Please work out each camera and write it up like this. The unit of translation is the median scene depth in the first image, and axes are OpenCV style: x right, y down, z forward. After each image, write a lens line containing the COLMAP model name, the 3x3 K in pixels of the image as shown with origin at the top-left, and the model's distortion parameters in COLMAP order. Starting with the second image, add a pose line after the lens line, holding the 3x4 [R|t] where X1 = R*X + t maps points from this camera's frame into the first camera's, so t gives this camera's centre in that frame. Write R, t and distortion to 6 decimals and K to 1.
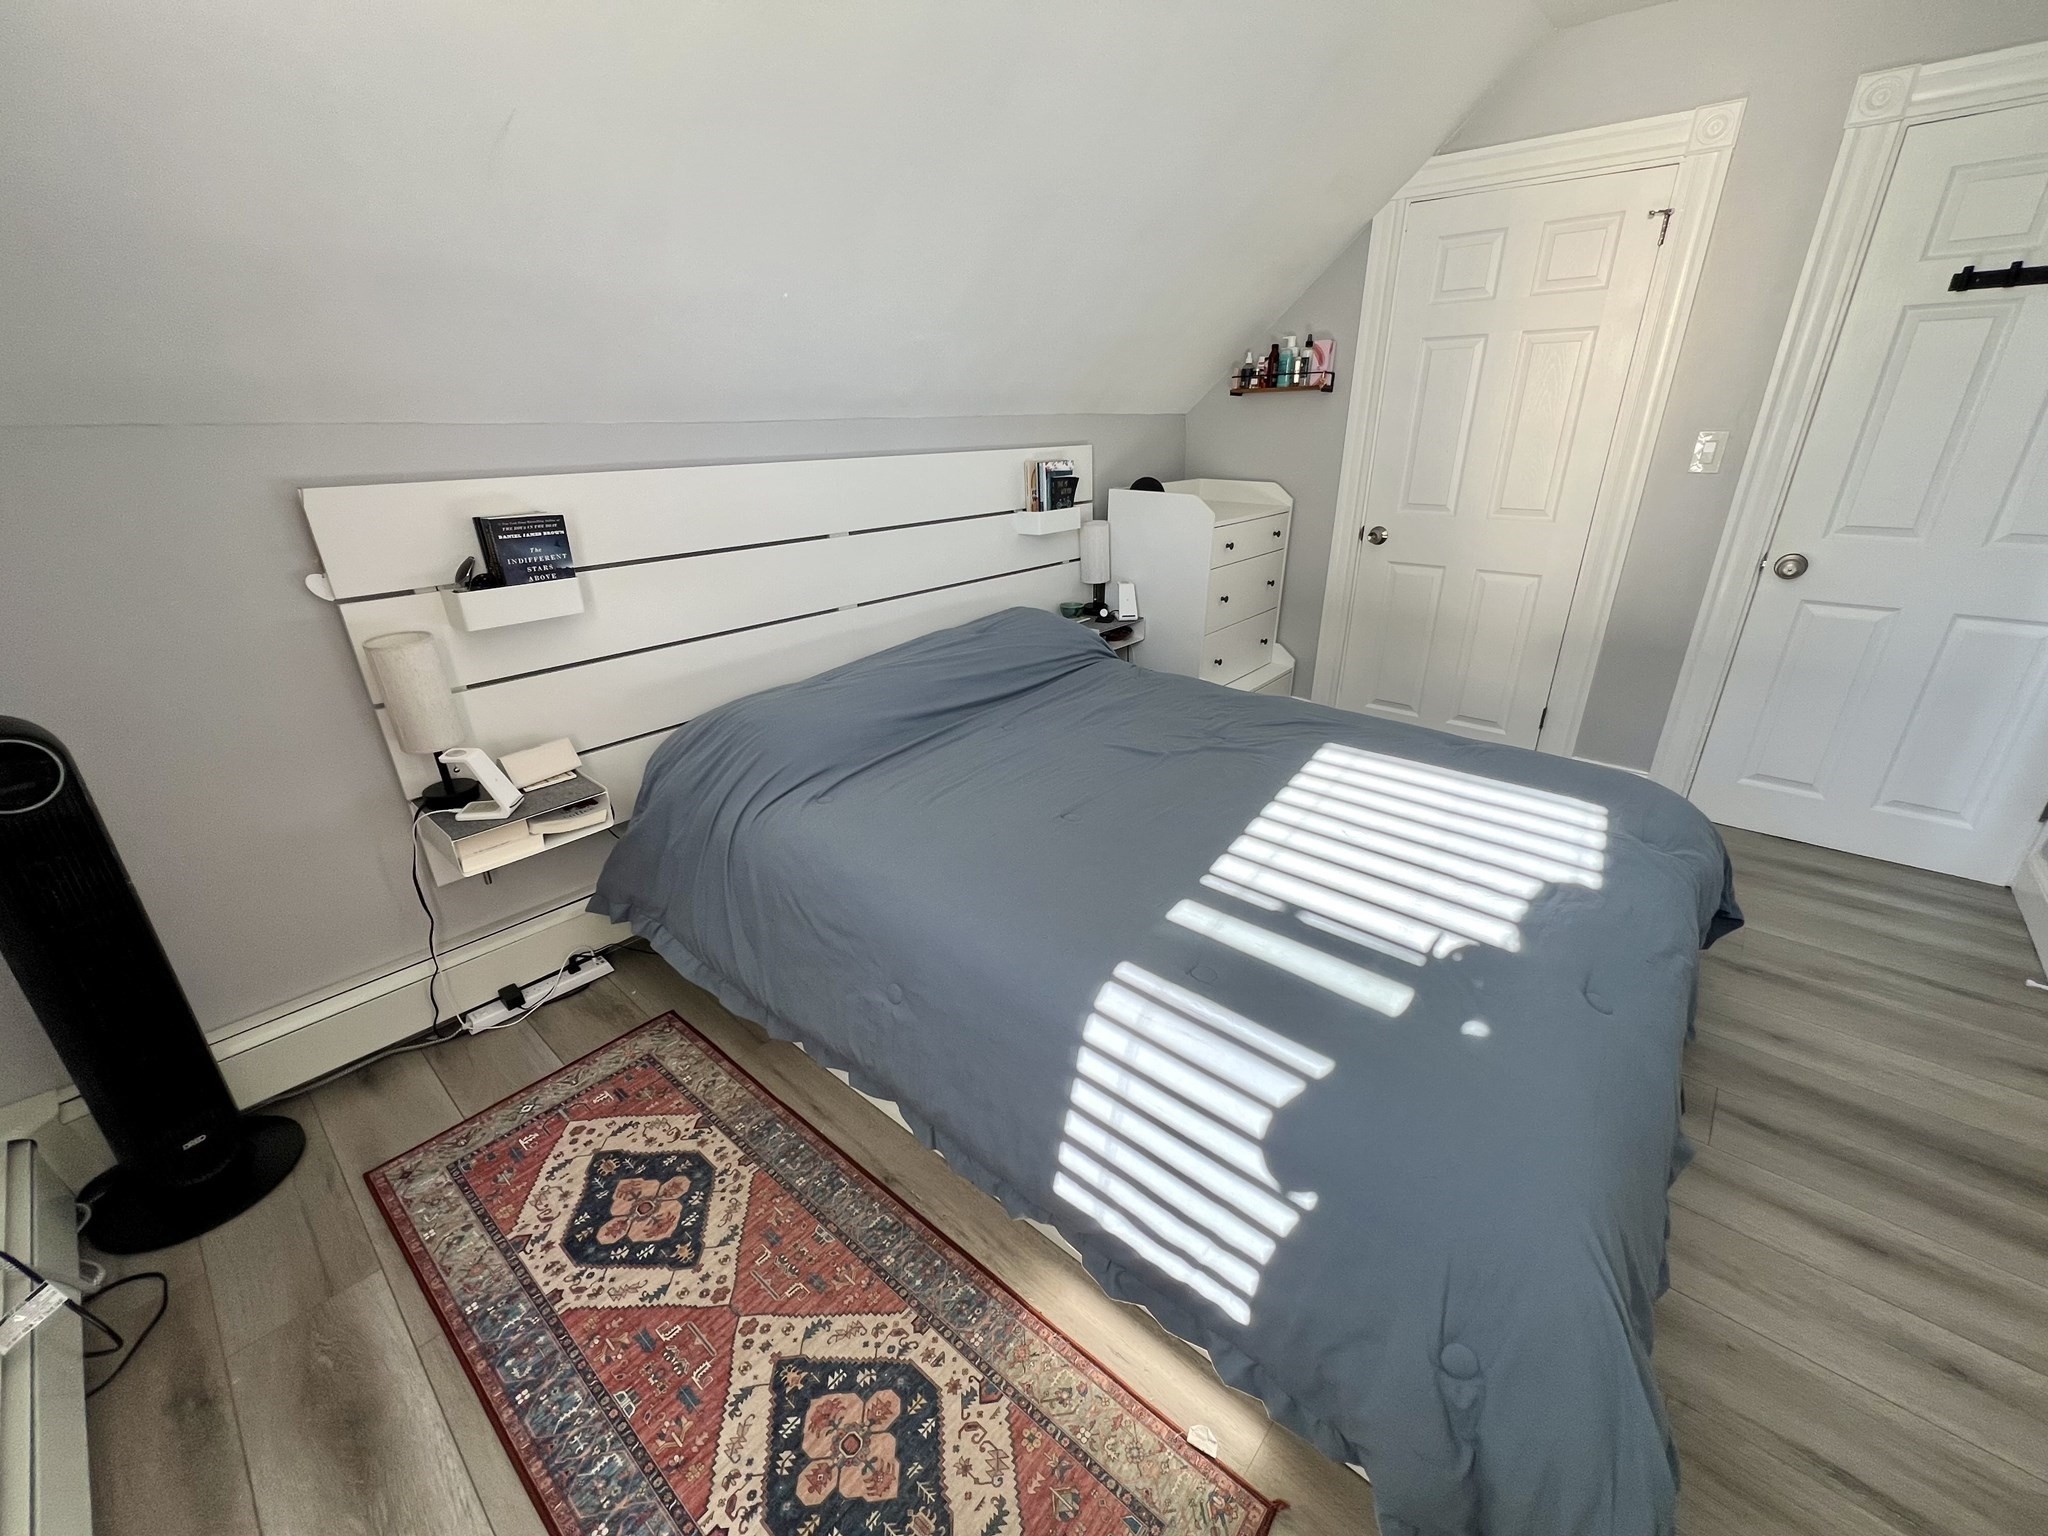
lens RADIAL K [[831.8, 0, 1022.5], [0, 831.8, 770.2], [0, 0, 1]] dist [0.001190, -0.000567]
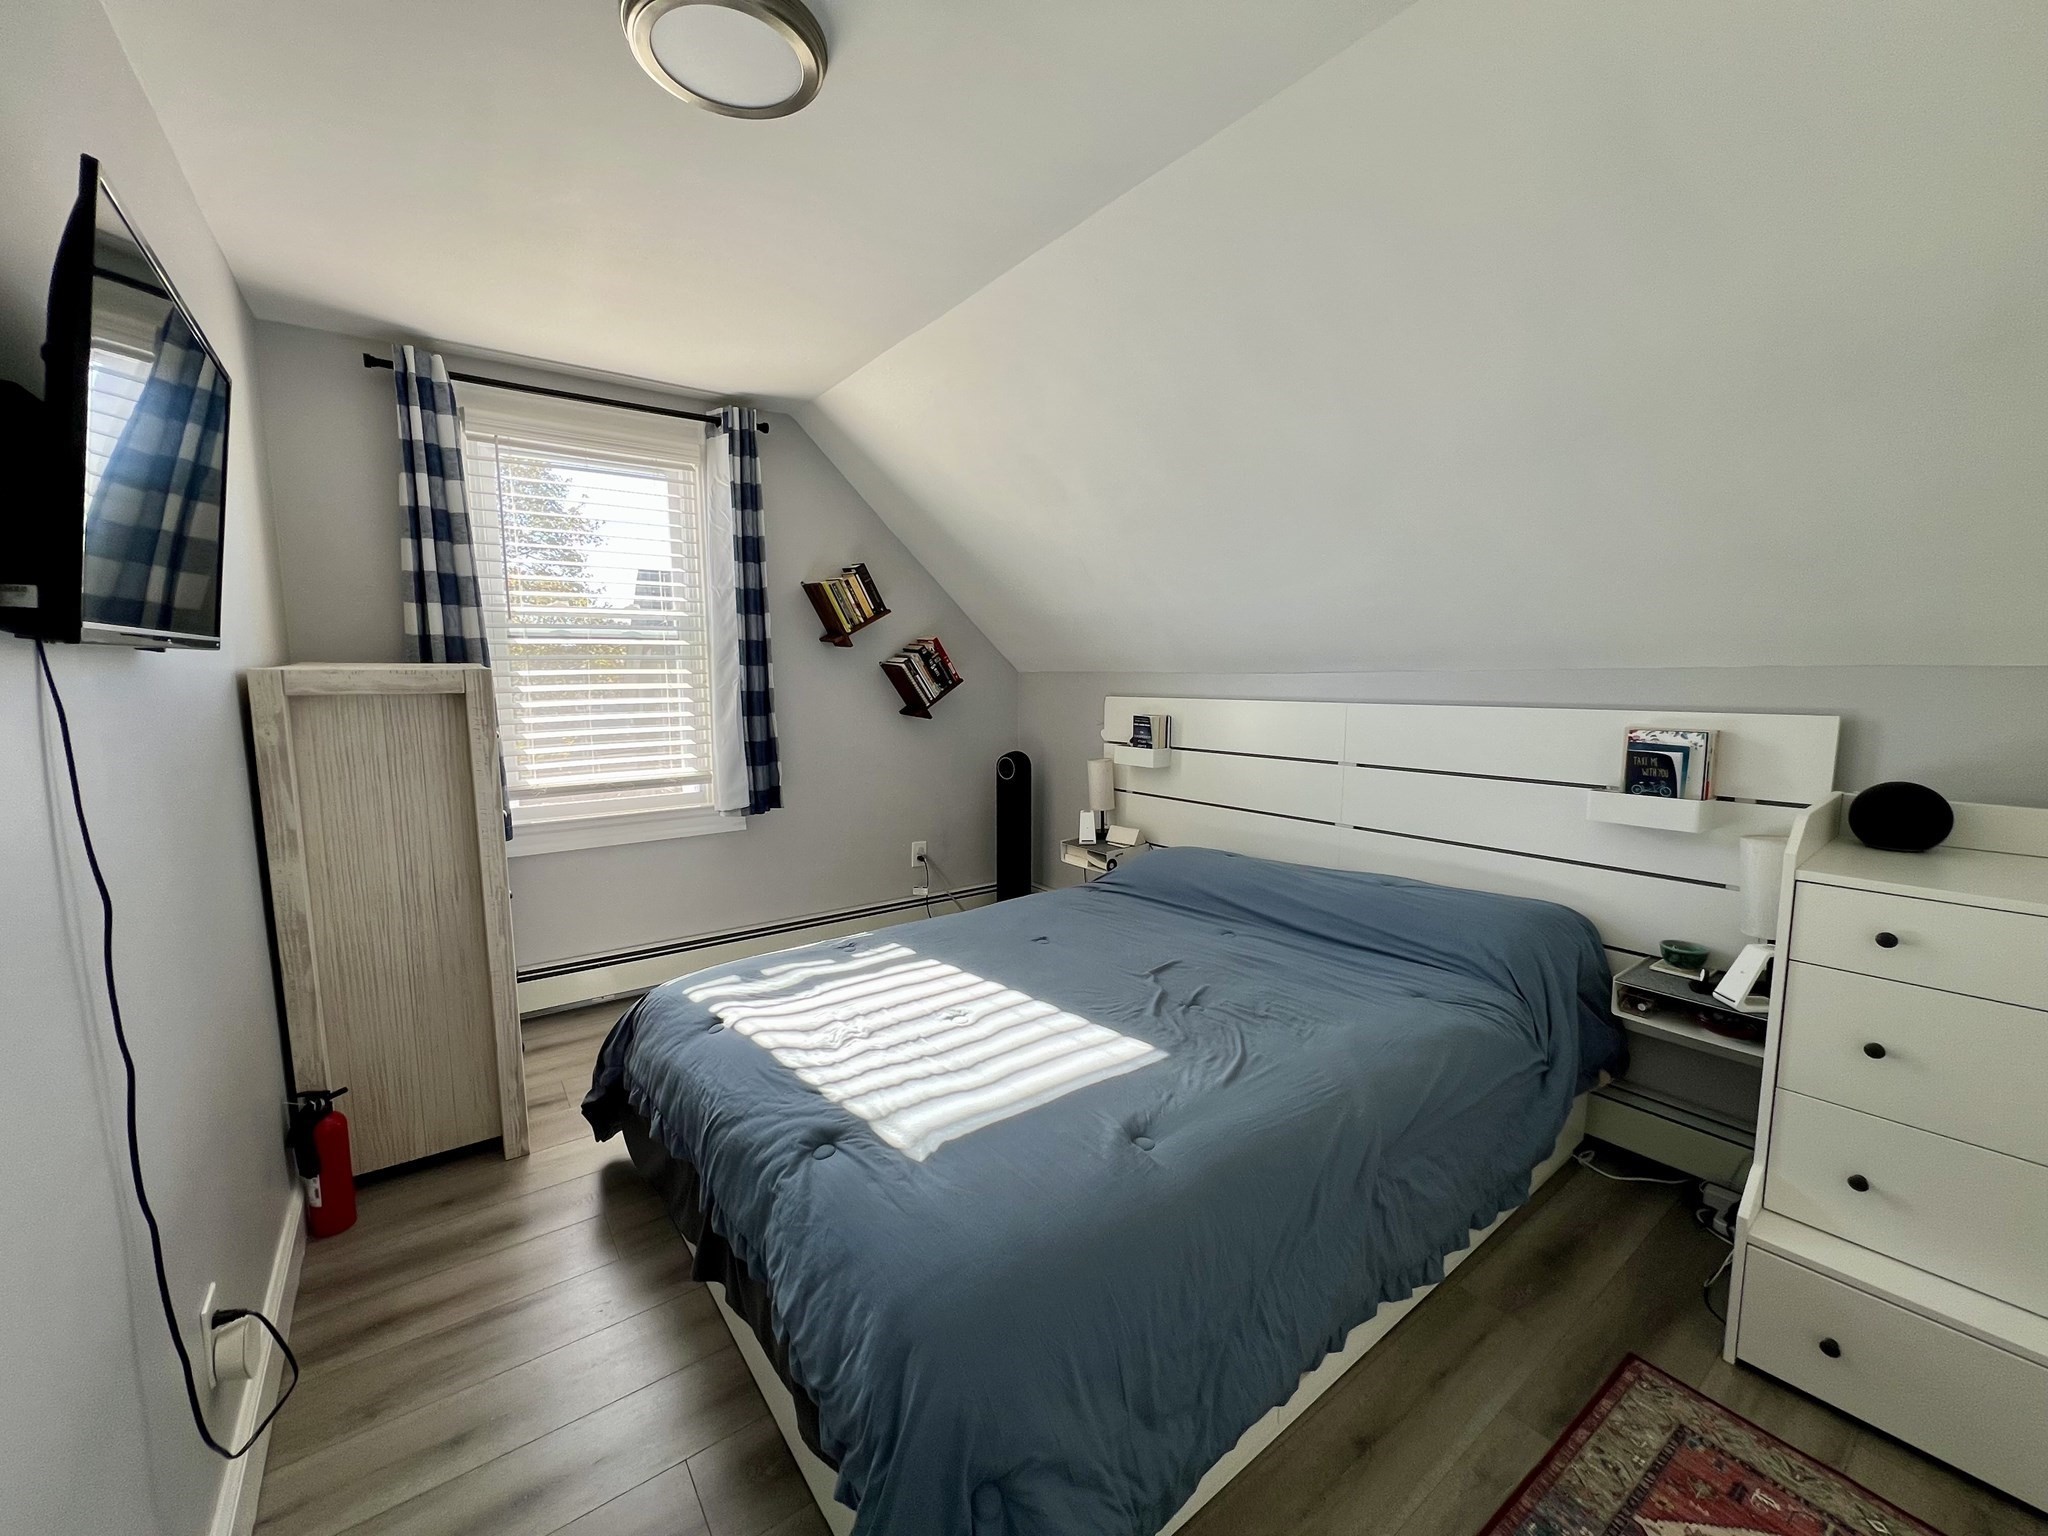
lens RADIAL K [[831.8, 0, 1022.8], [0, 831.8, 769.3], [0, 0, 1]] dist [0.001190, -0.000567]
pose [[-0.218601, 0.127592, -0.967437, 1.198056], [-0.374626, 0.904469, 0.203938, -0.412016], [0.901038, 0.407008, -0.149919, 0.923888]]
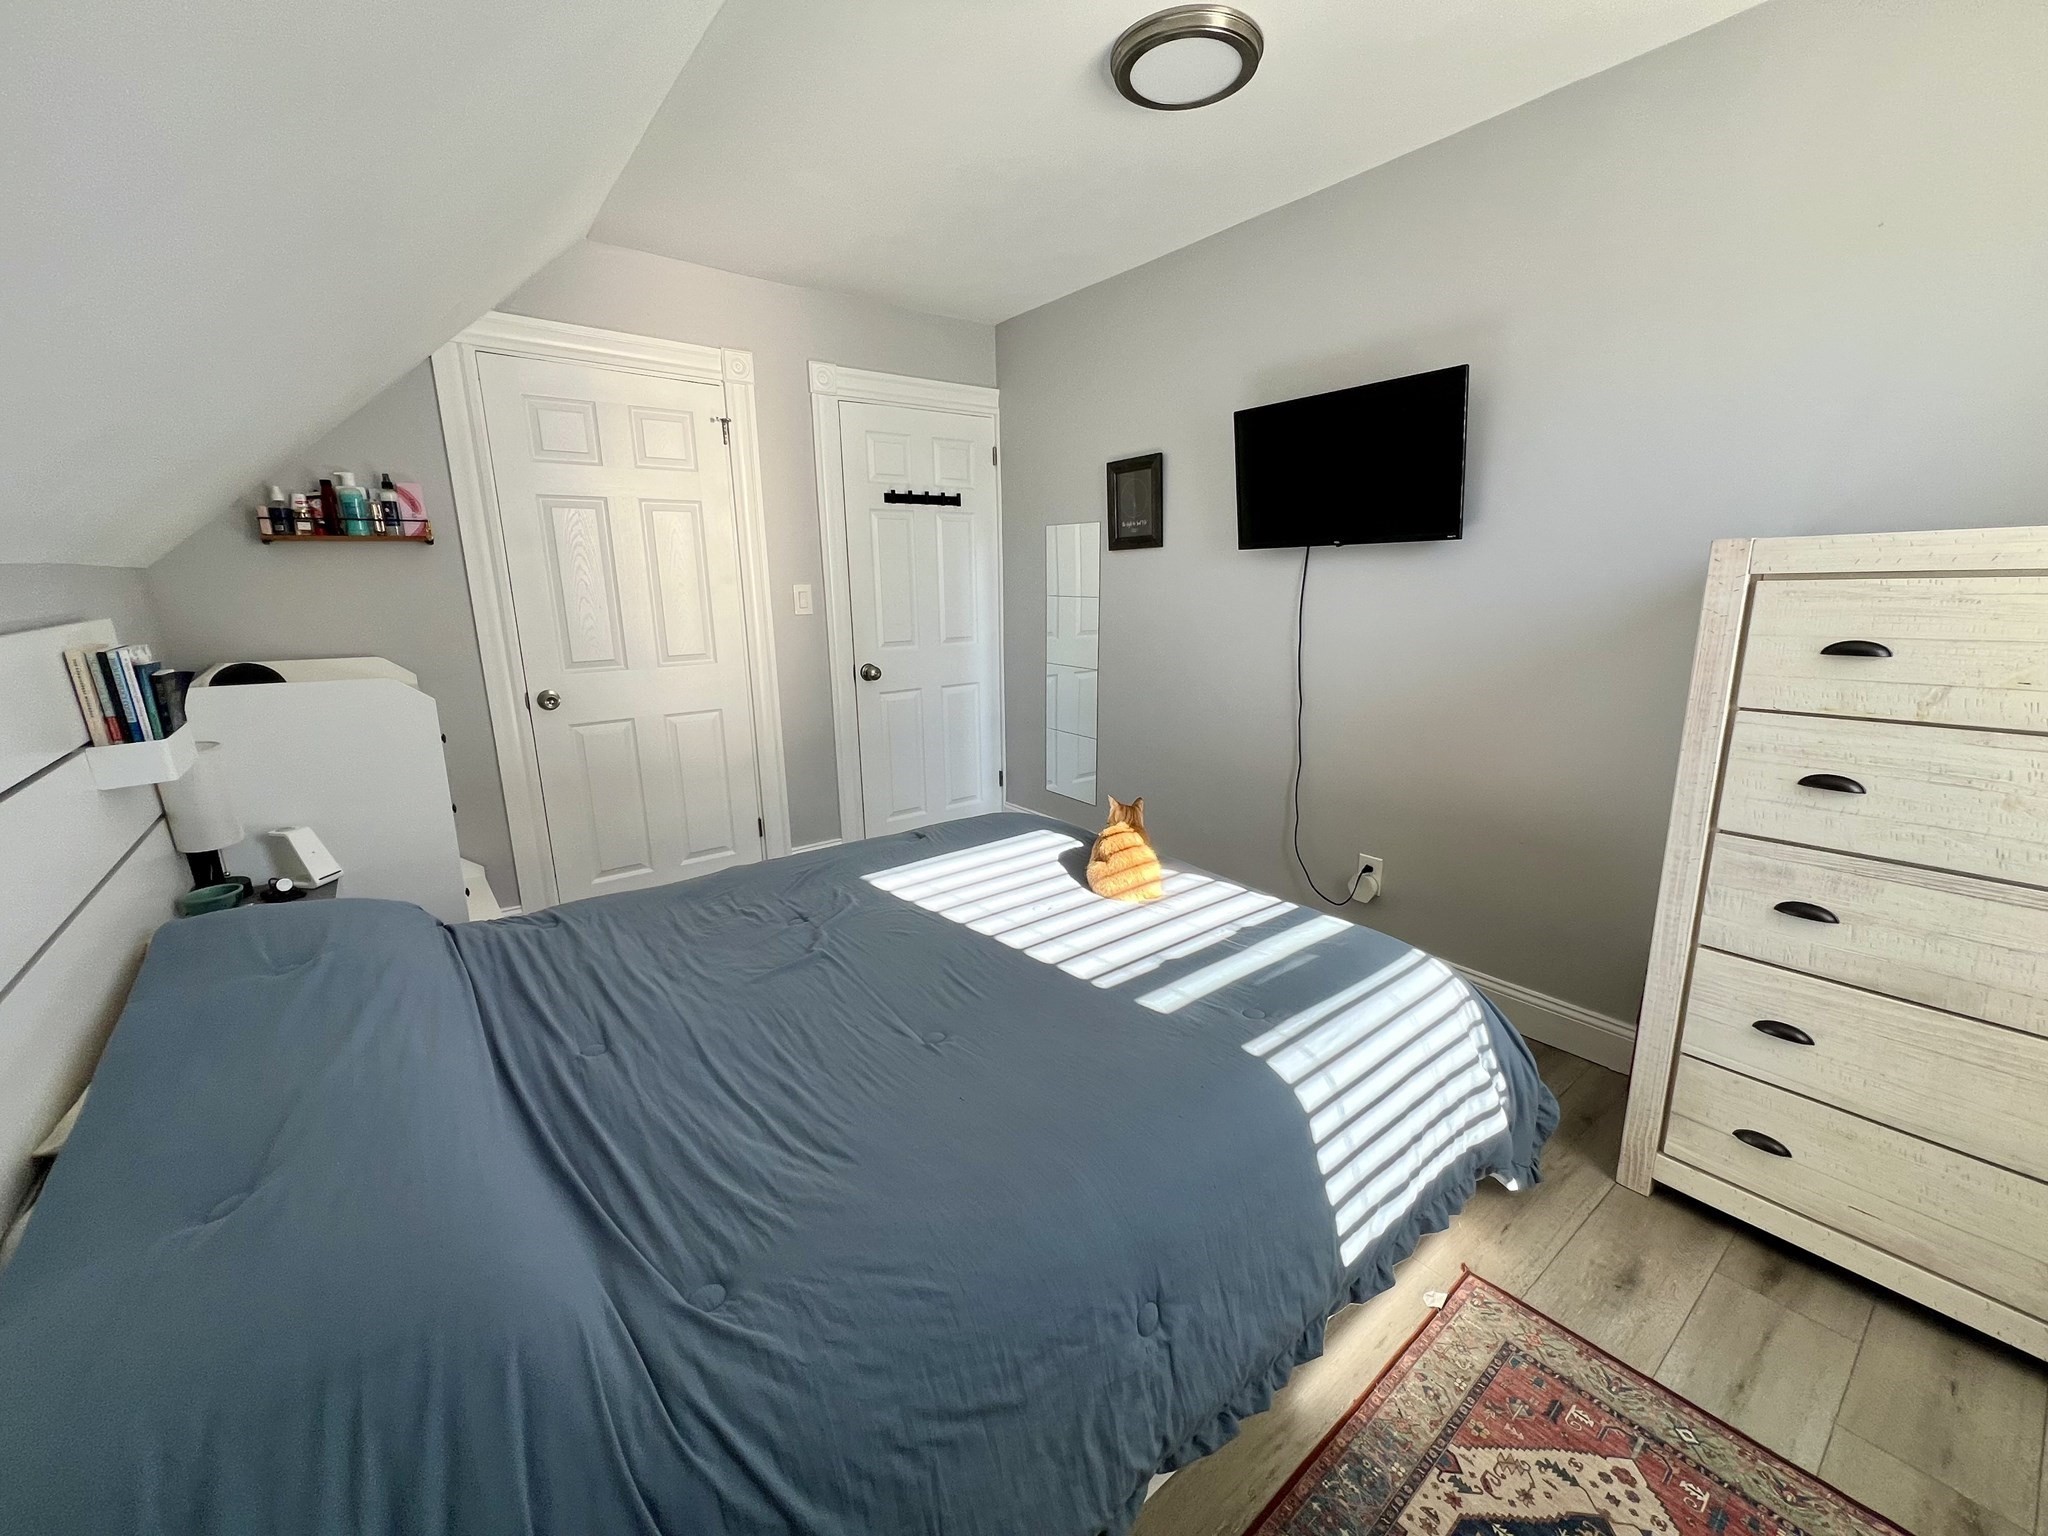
lens RADIAL K [[831.8, 0, 1024.4], [0, 831.8, 767.6], [0, 0, 1]] dist [0.001190, -0.000567]
pose [[0.174990, -0.215902, 0.960606, -0.539339], [0.387623, 0.911973, 0.134360, -0.213951], [-0.905056, 0.348842, 0.243275, 0.538782]]
